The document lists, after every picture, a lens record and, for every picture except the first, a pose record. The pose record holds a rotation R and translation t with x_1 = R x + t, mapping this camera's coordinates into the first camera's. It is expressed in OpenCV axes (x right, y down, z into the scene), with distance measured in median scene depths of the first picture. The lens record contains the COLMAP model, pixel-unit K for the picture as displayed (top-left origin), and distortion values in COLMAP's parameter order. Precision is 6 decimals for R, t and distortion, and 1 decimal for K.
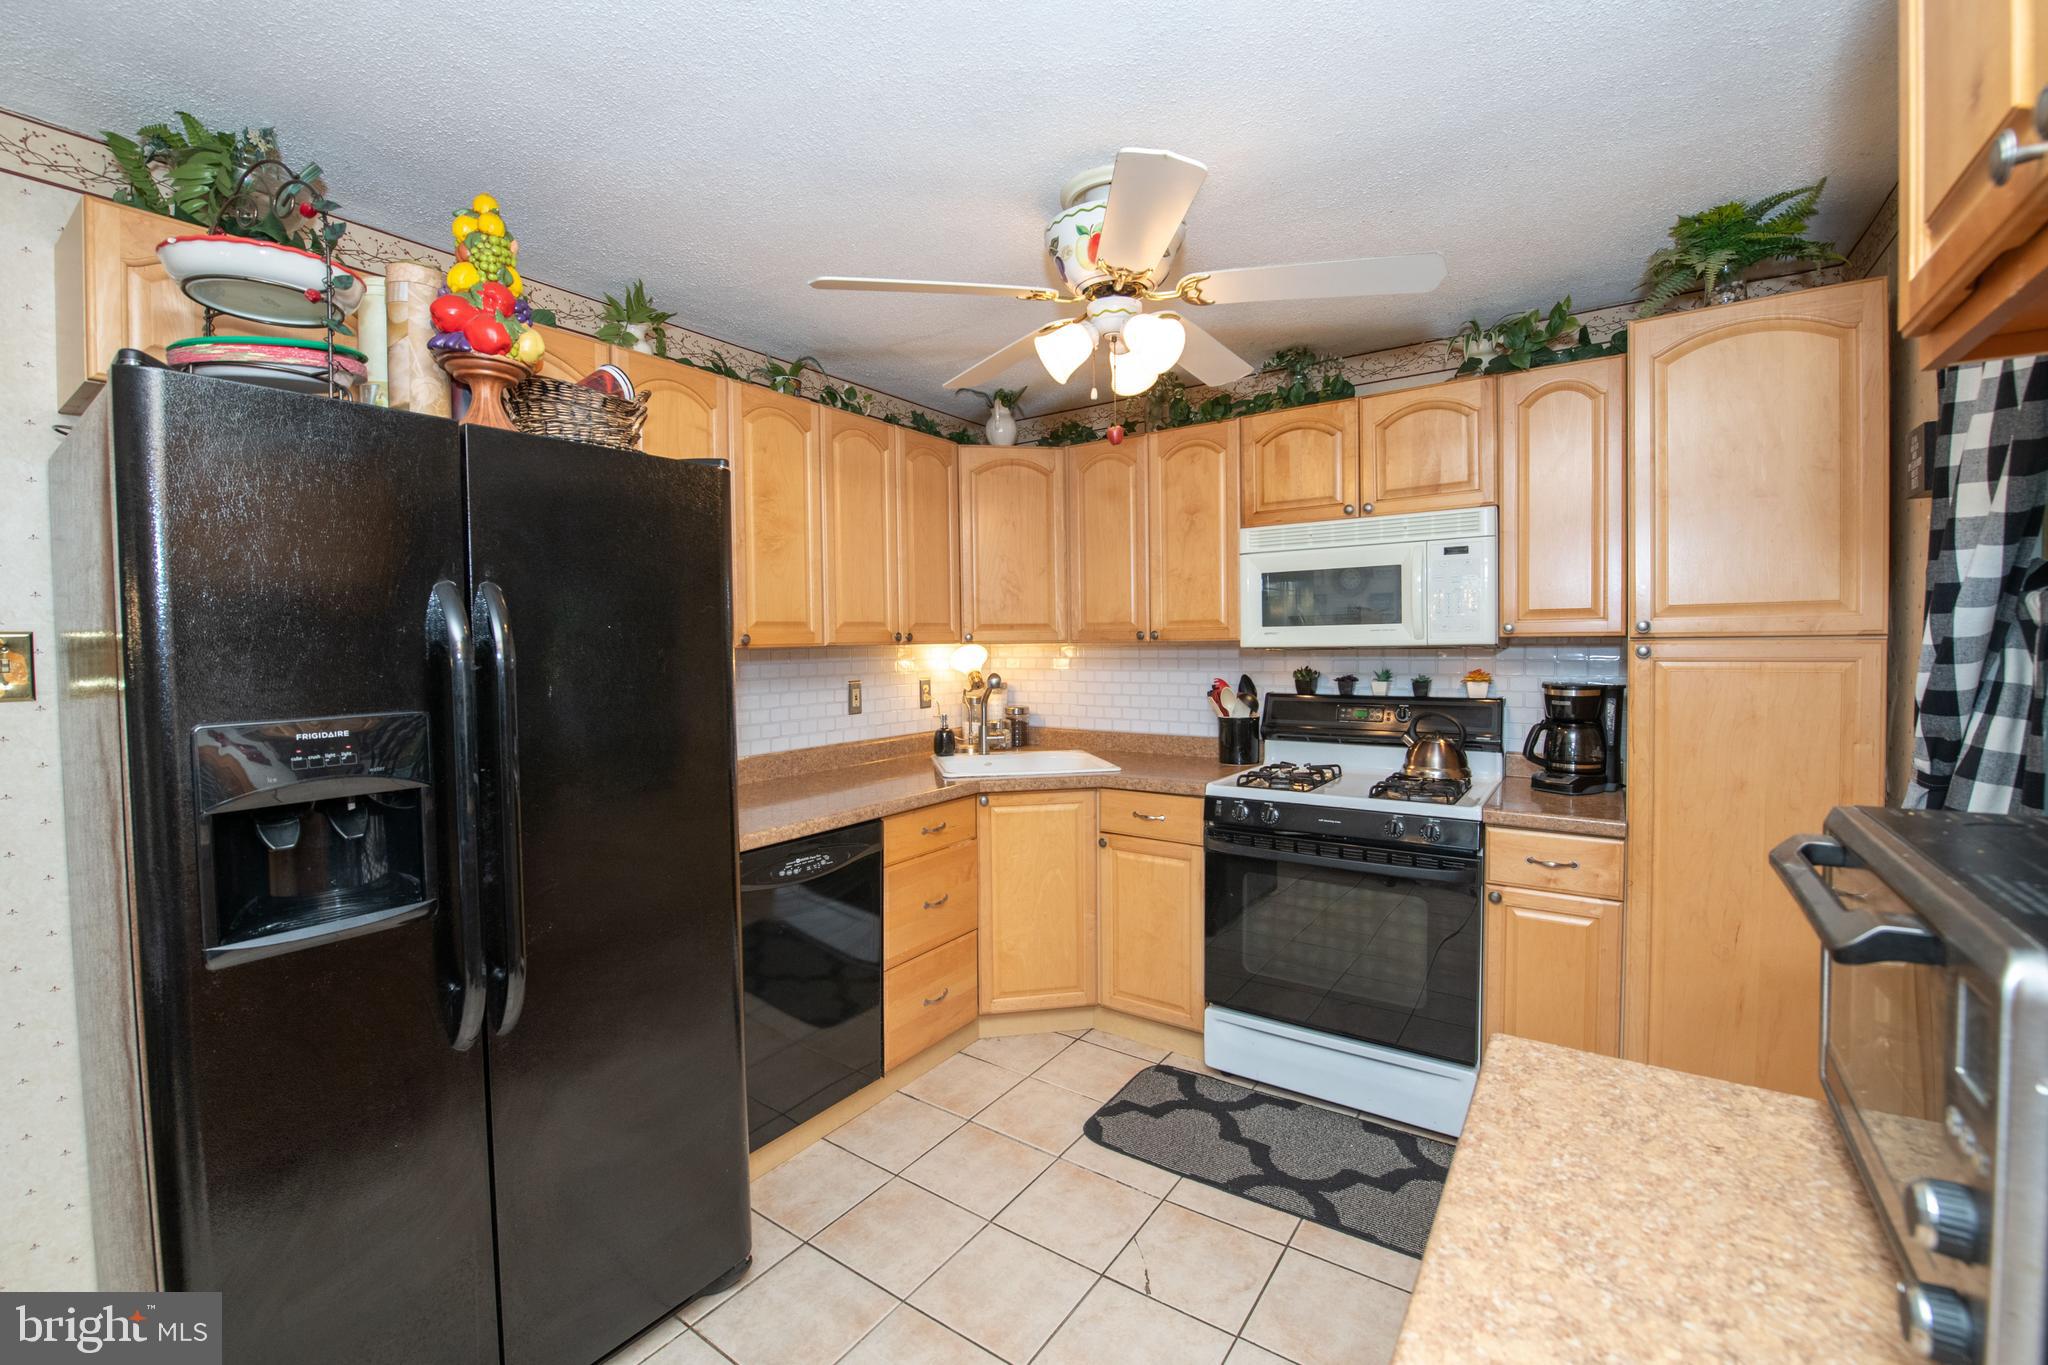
lens RADIAL K [[854.1, 0, 1028.6], [0, 854.1, 675.1], [0, 0, 1]] dist [-0.015949, 0.000297]
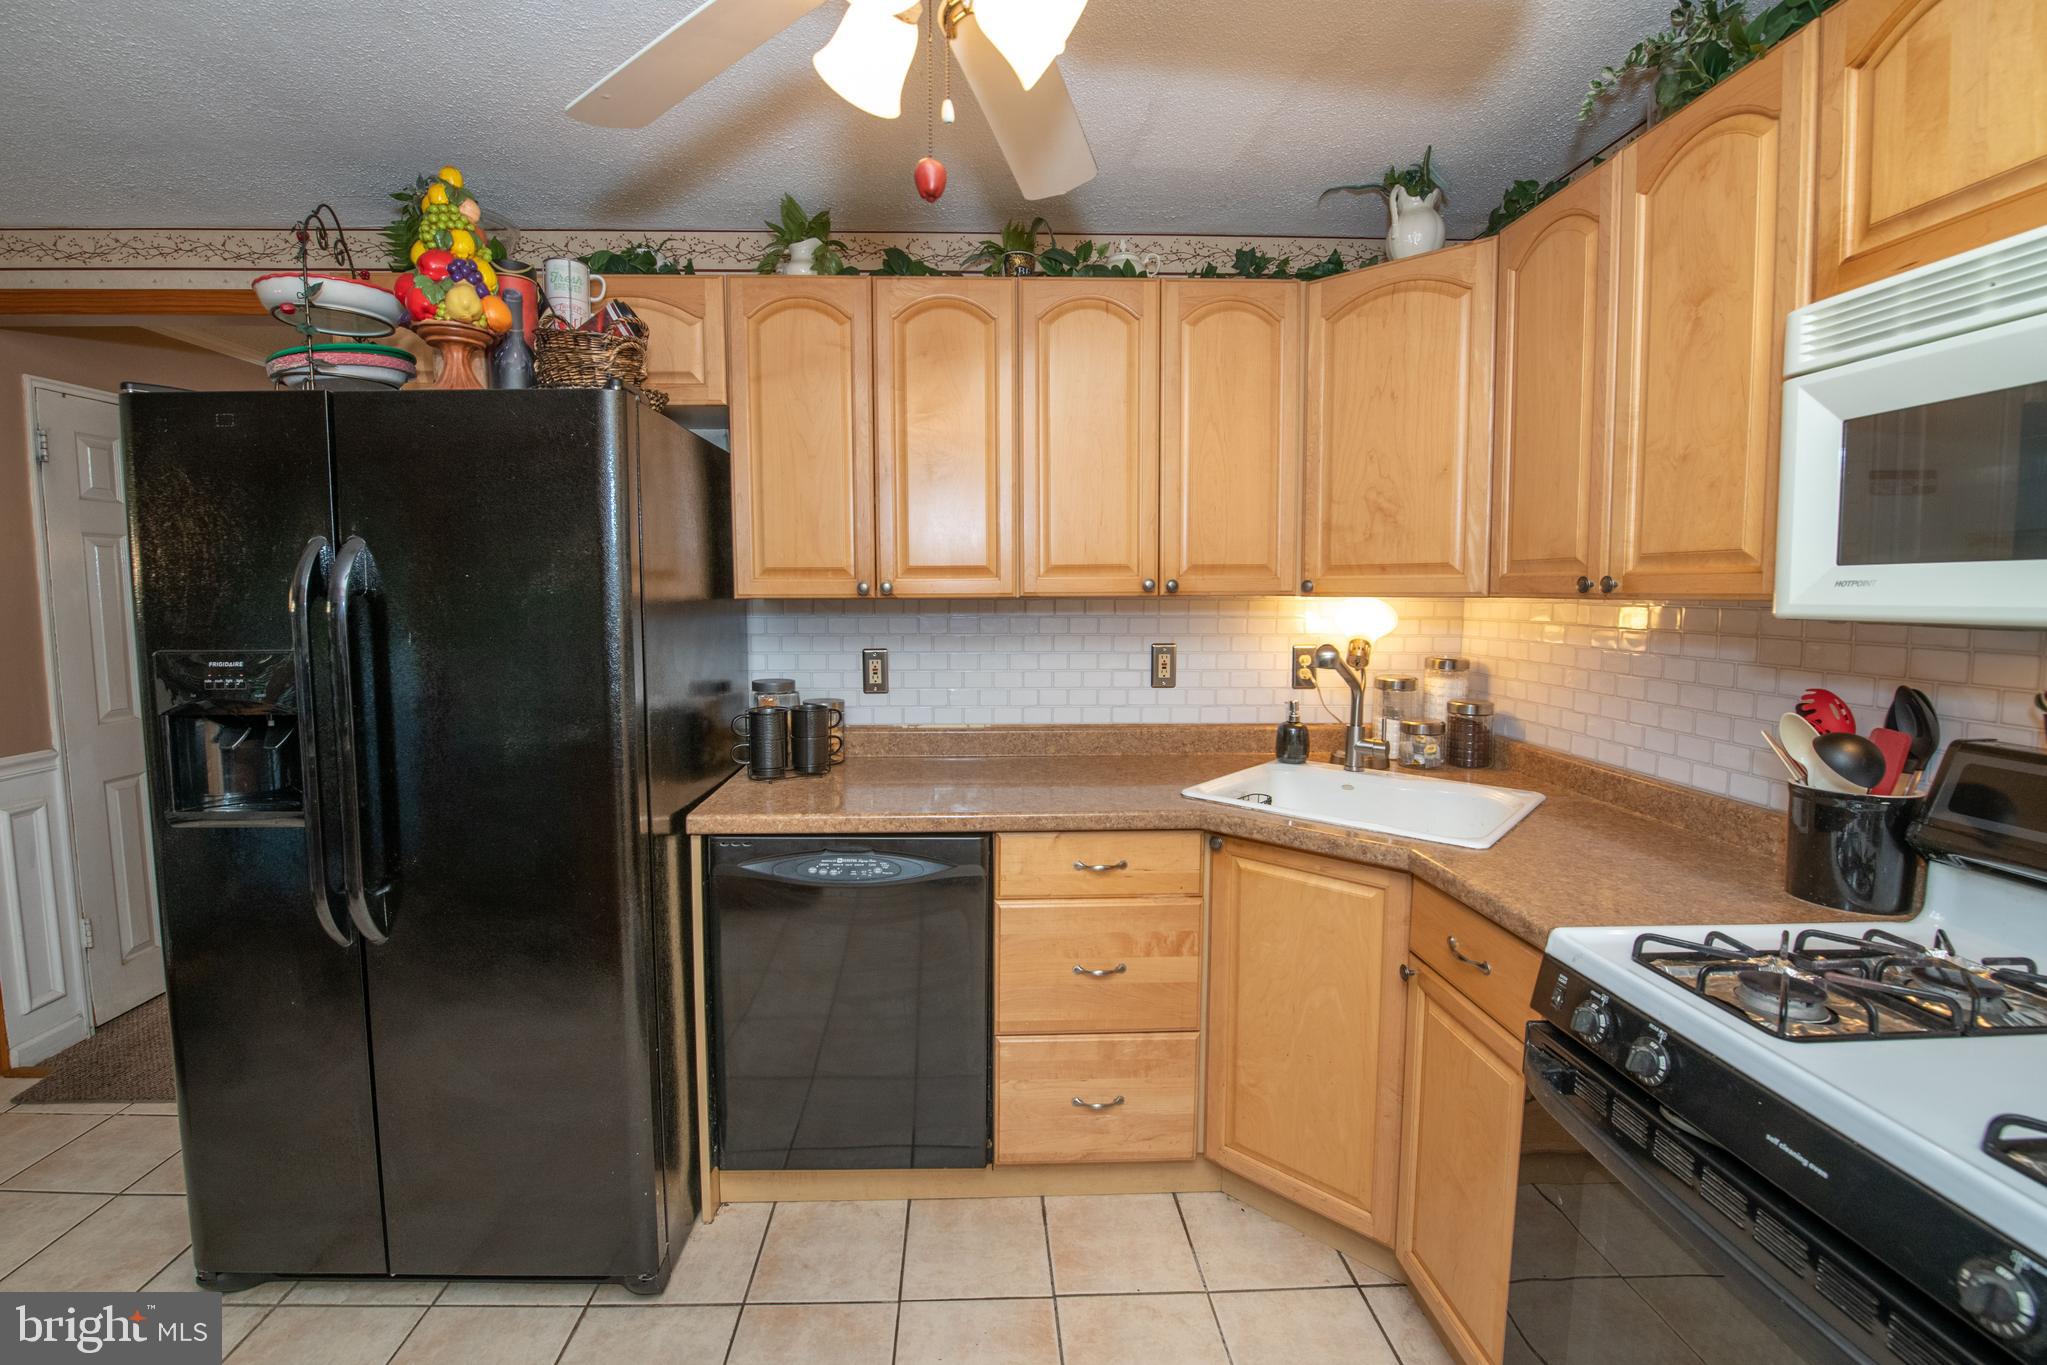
lens RADIAL K [[872.9, 0, 1003.5], [0, 872.9, 662.7], [0, 0, 1]] dist [-0.019307, -0.000421]
pose [[0.592398, 0.077395, -0.801919, 0.357527], [-0.037434, 0.996944, 0.068564, -0.025428], [0.804775, -0.010599, 0.593485, 0.475180]]
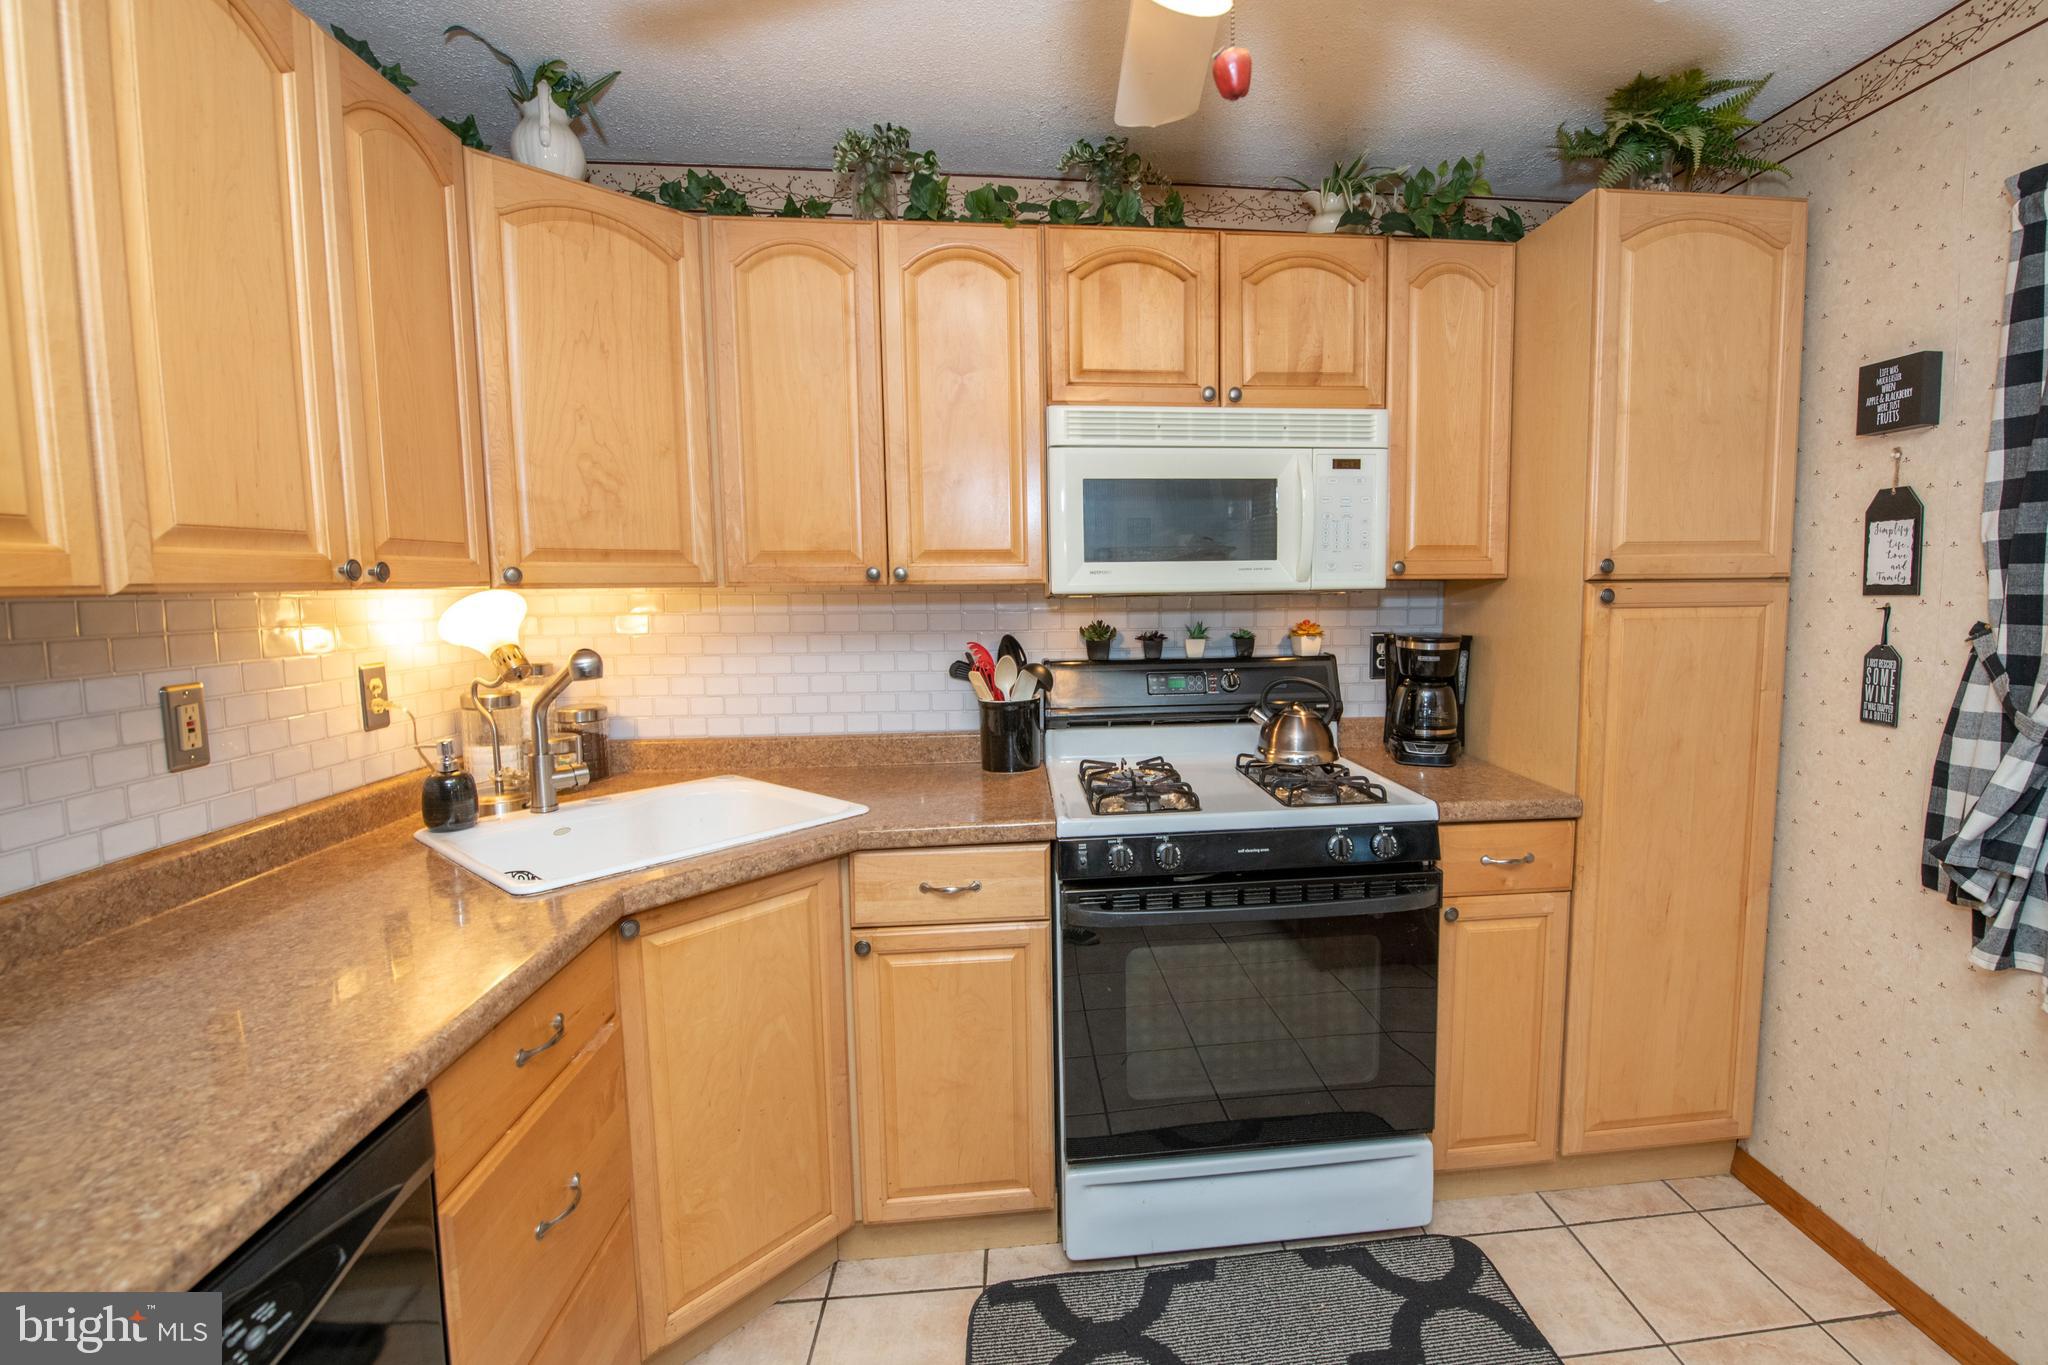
lens RADIAL K [[896.4, 0, 1123.3], [0, 896.4, 670.5], [0, 0, 1]] dist [-0.018450, 0.000234]
pose [[0.755780, -0.058093, 0.652244, -0.152756], [0.024962, 0.997889, 0.059953, -0.013953], [-0.654350, -0.029030, 0.755635, 0.453894]]
